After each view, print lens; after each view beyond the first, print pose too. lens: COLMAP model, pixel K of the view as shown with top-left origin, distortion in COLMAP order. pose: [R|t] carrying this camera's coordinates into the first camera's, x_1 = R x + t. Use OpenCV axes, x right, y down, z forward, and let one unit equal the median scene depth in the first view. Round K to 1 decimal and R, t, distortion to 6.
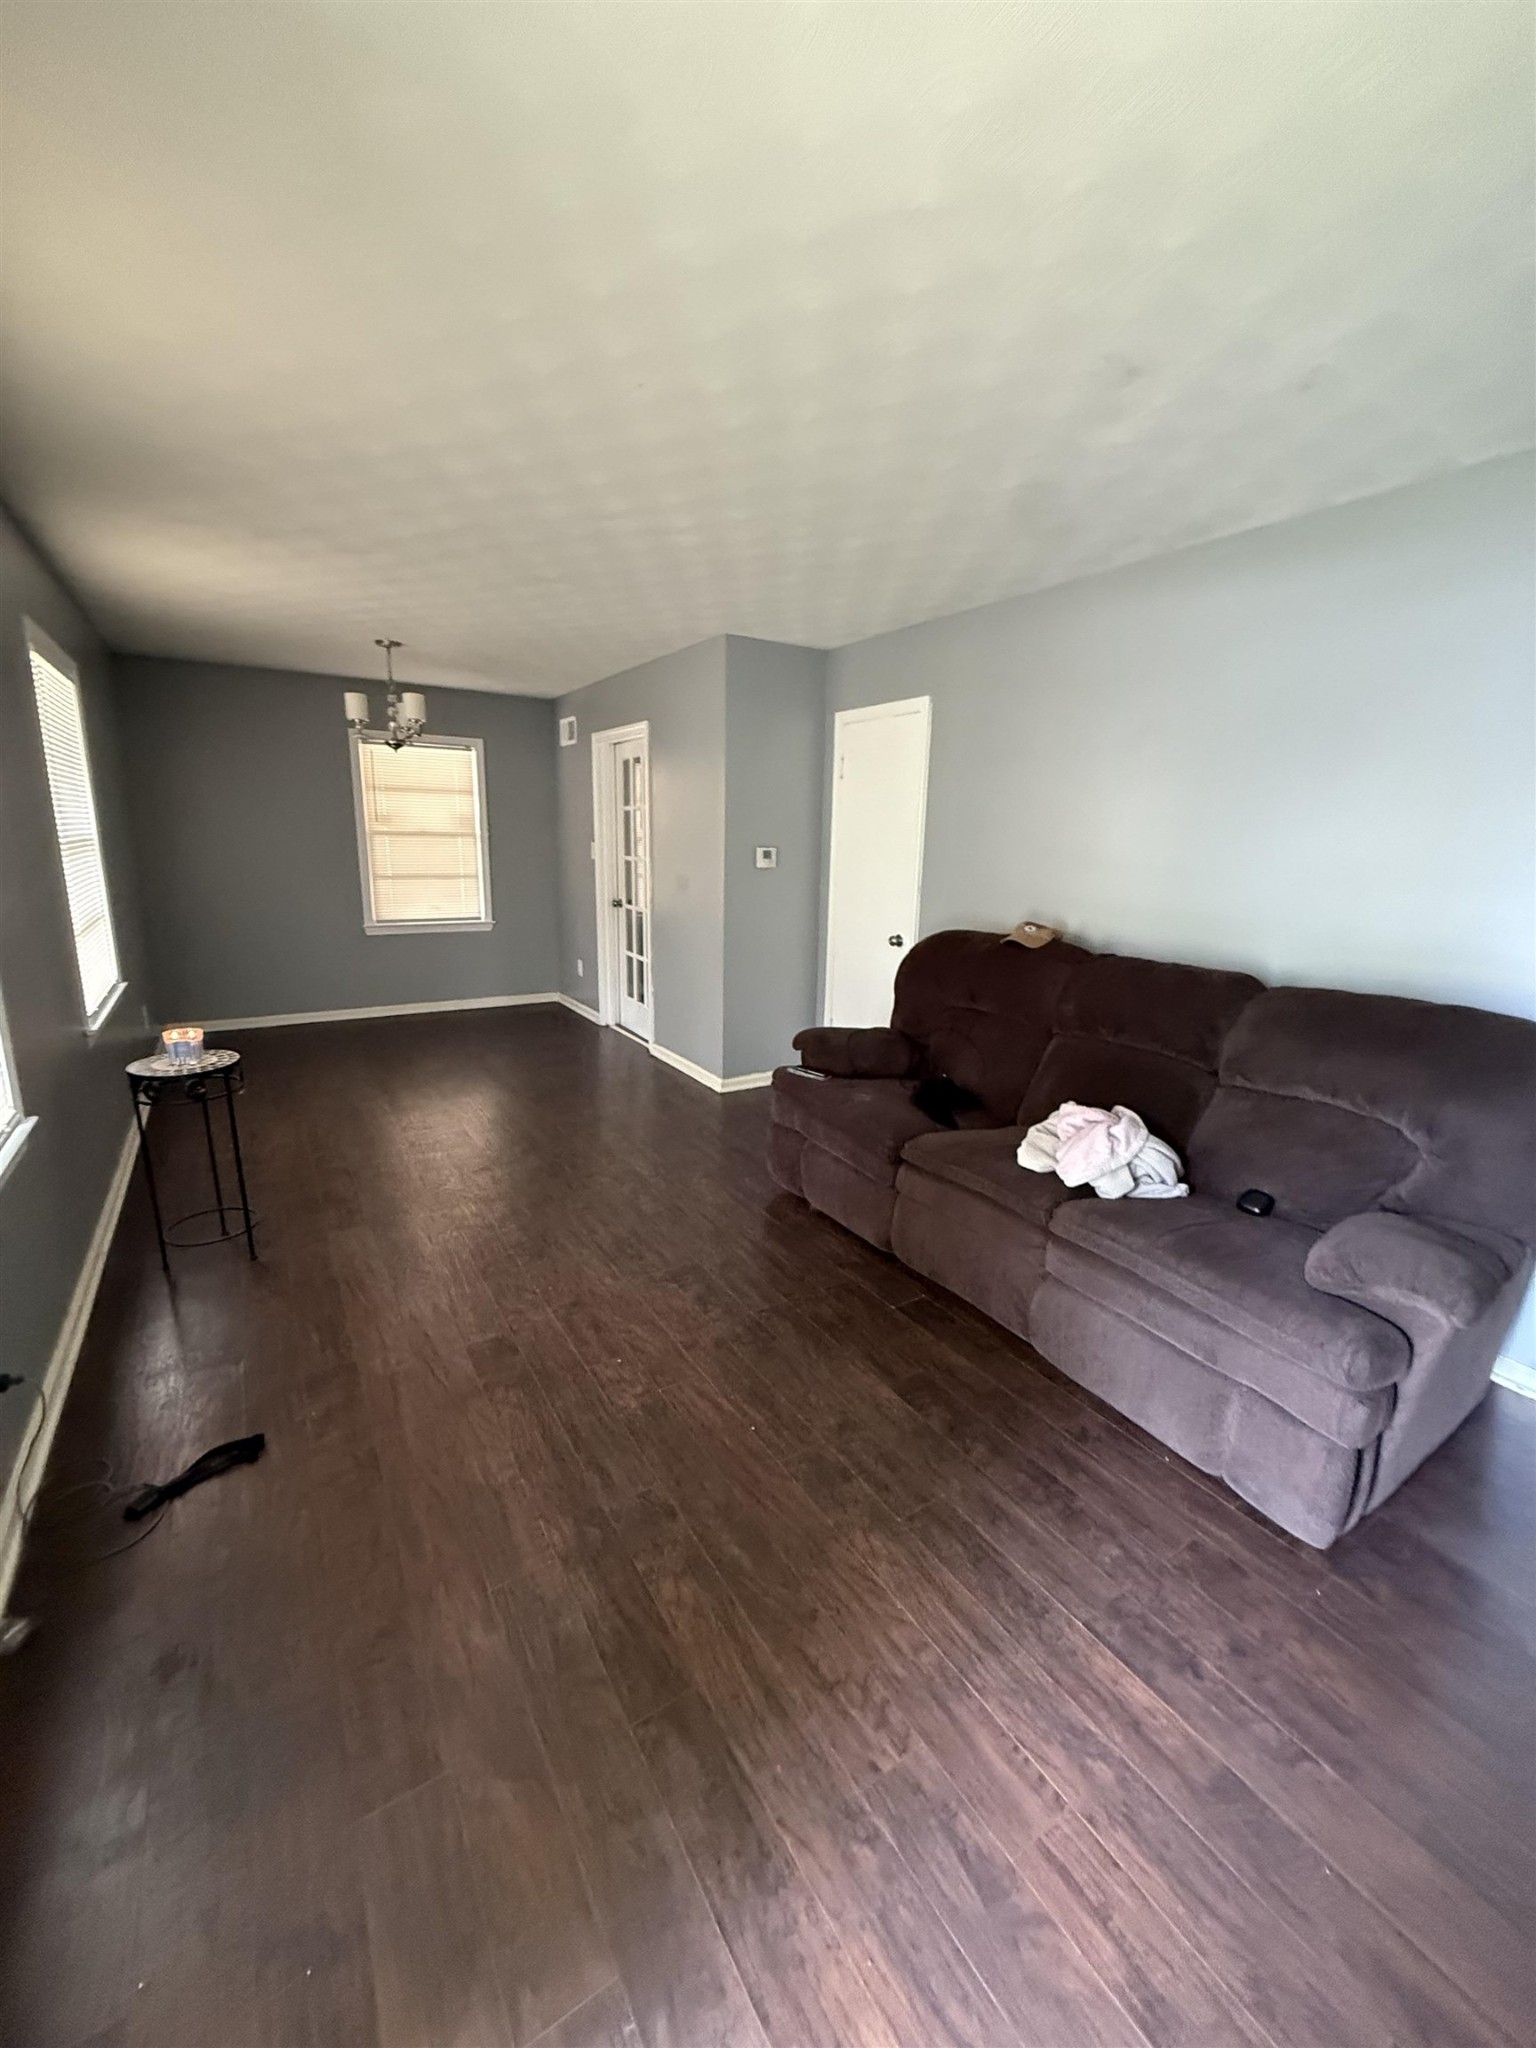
lens RADIAL K [[816.5, 0, 766.6], [0, 816.5, 1020.2], [0, 0, 1]] dist [-0.000430, 0.000011]
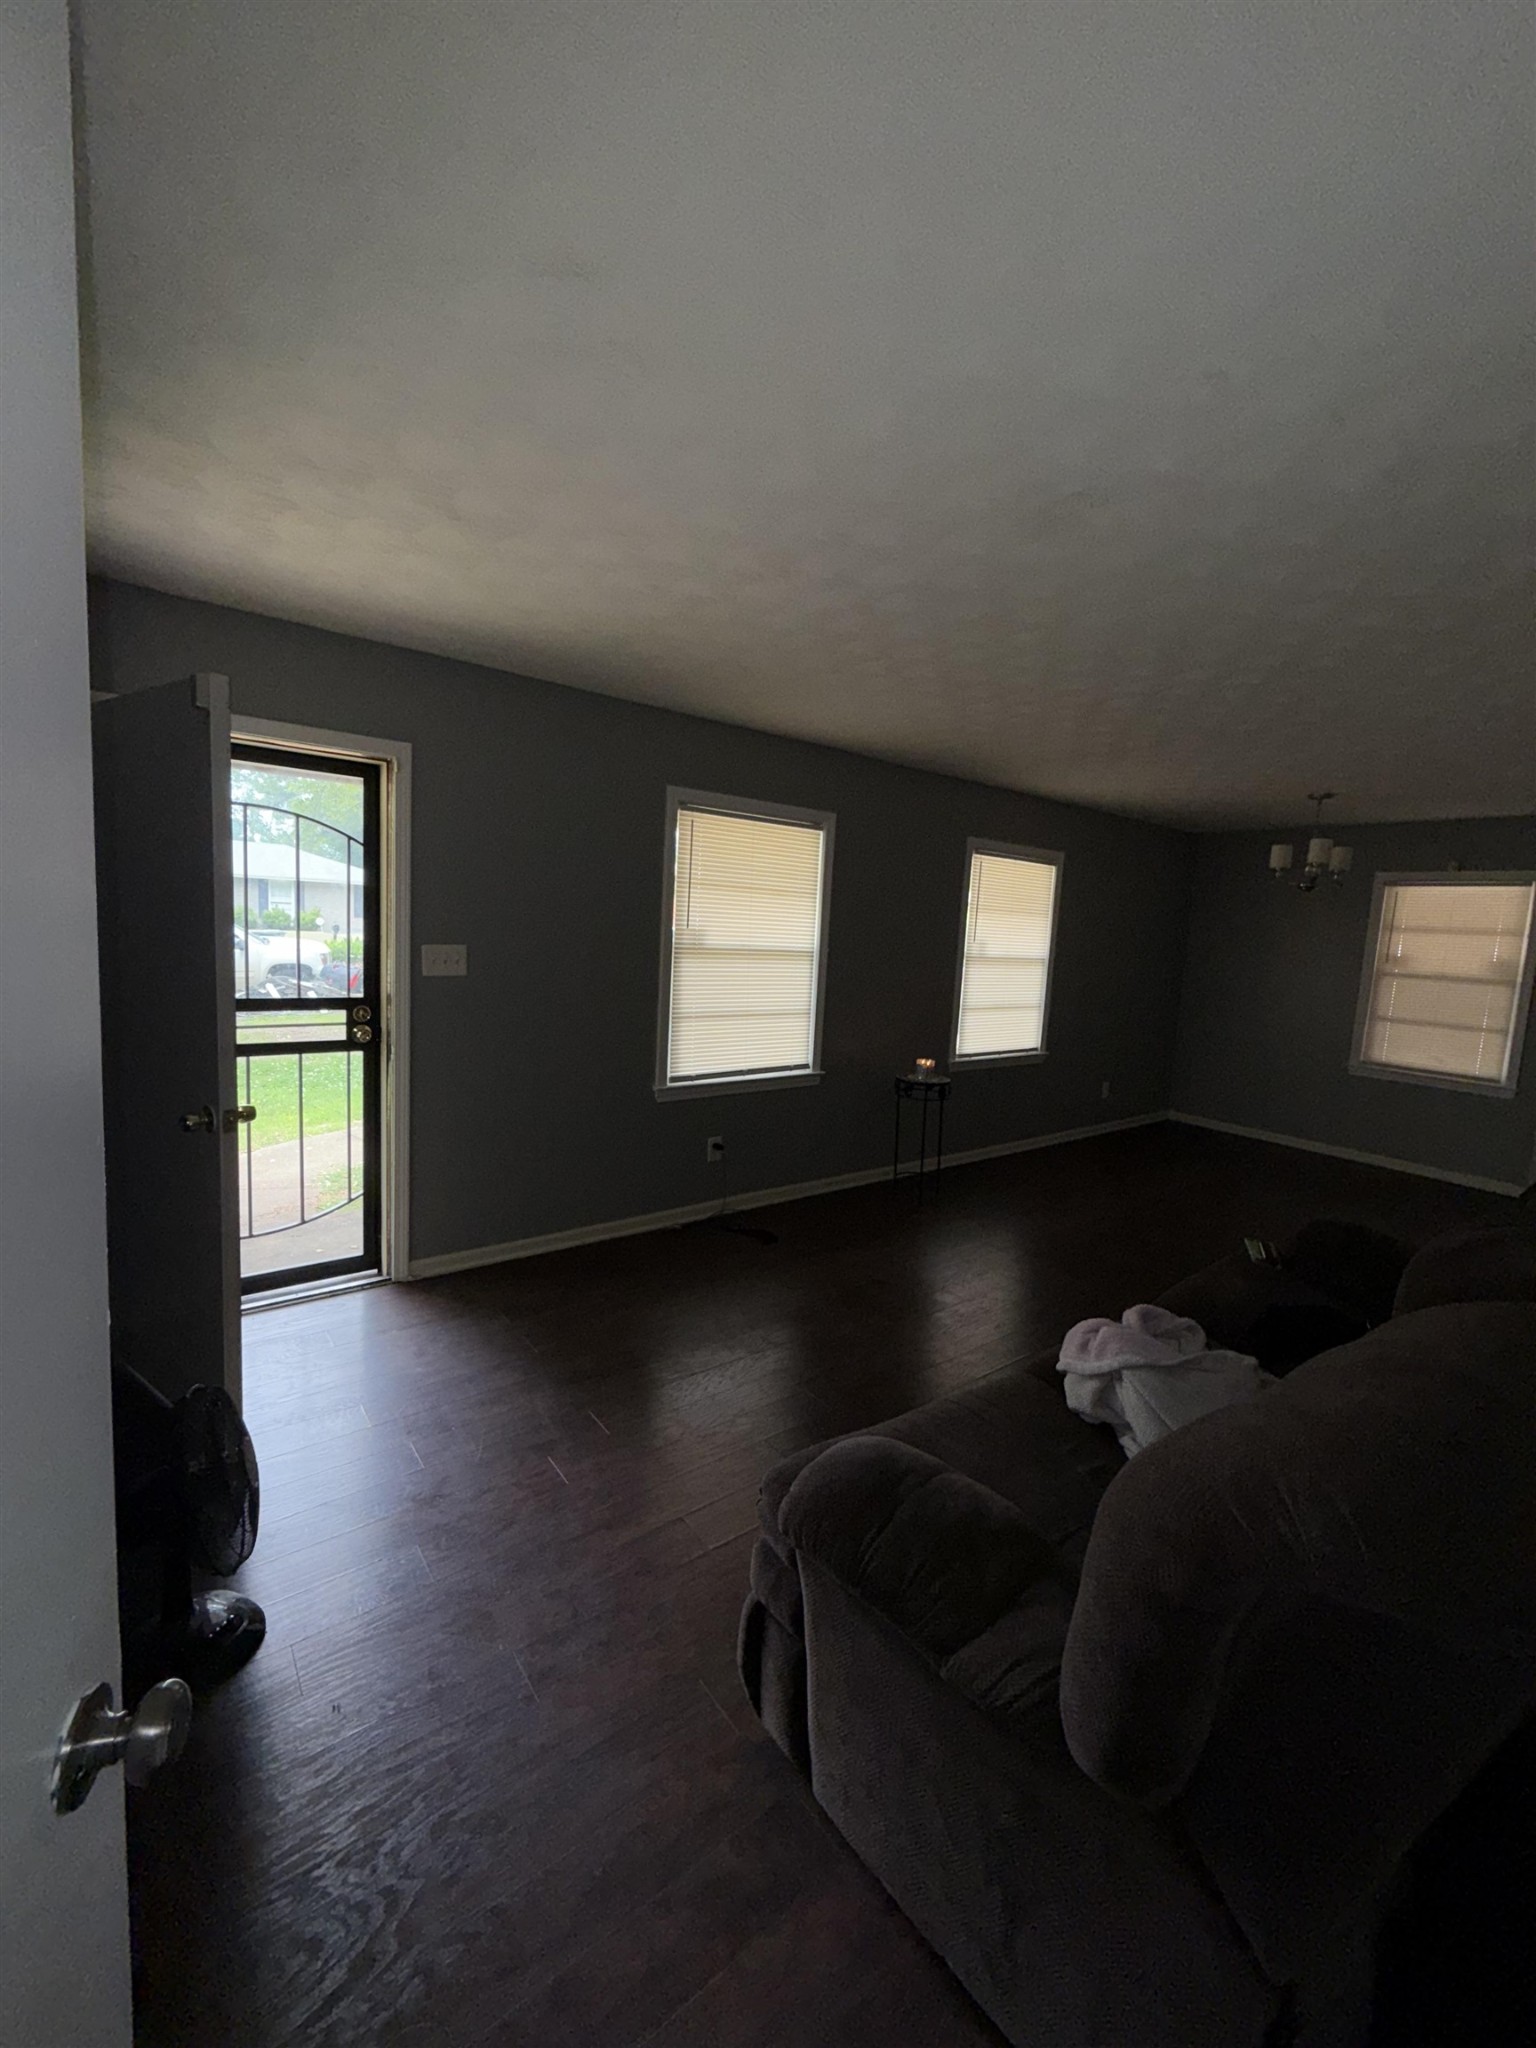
lens RADIAL K [[823.6, 0, 767.3], [0, 823.6, 1019.0], [0, 0, 1]] dist [-0.001598, 0.000038]
pose [[0.091496, 0.091704, -0.991574, 0.425625], [-0.276671, 0.958887, 0.063152, -0.035488], [0.956599, 0.268562, 0.113106, 0.194900]]
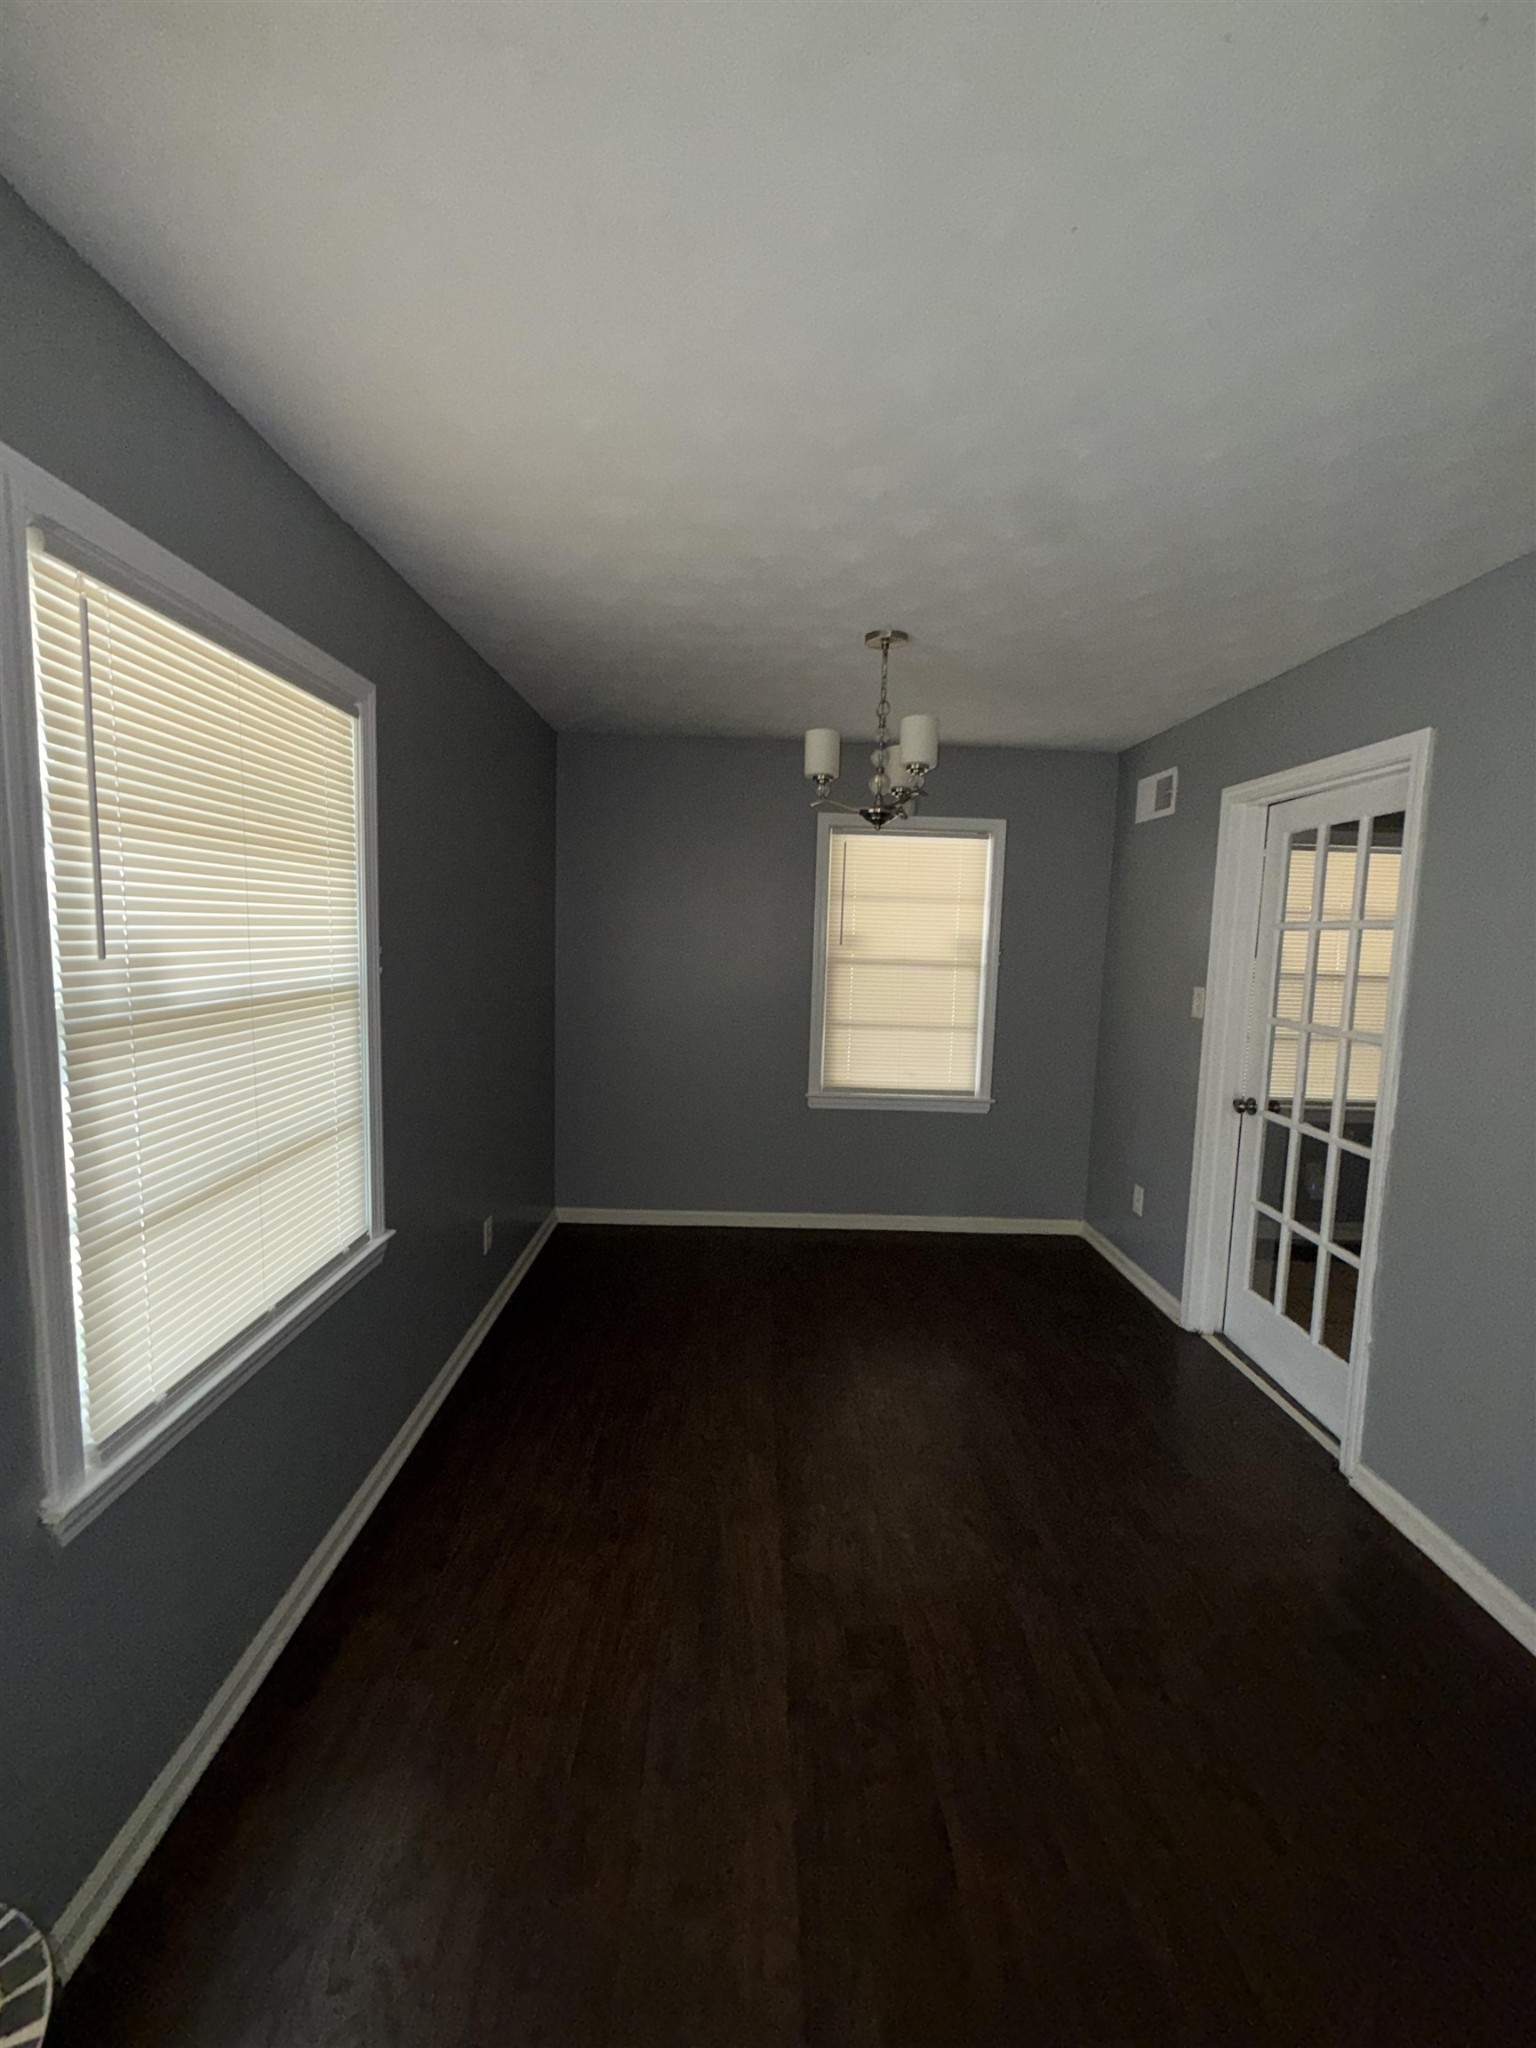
lens RADIAL K [[817.1, 0, 768.9], [0, 817.1, 1015.4], [0, 0, 1]] dist [-0.001229, -0.000176]
pose [[0.854799, 0.054623, -0.516077, -0.171501], [-0.125878, 0.986571, -0.104076, -0.104709], [0.503462, 0.153927, 0.850196, 0.391357]]
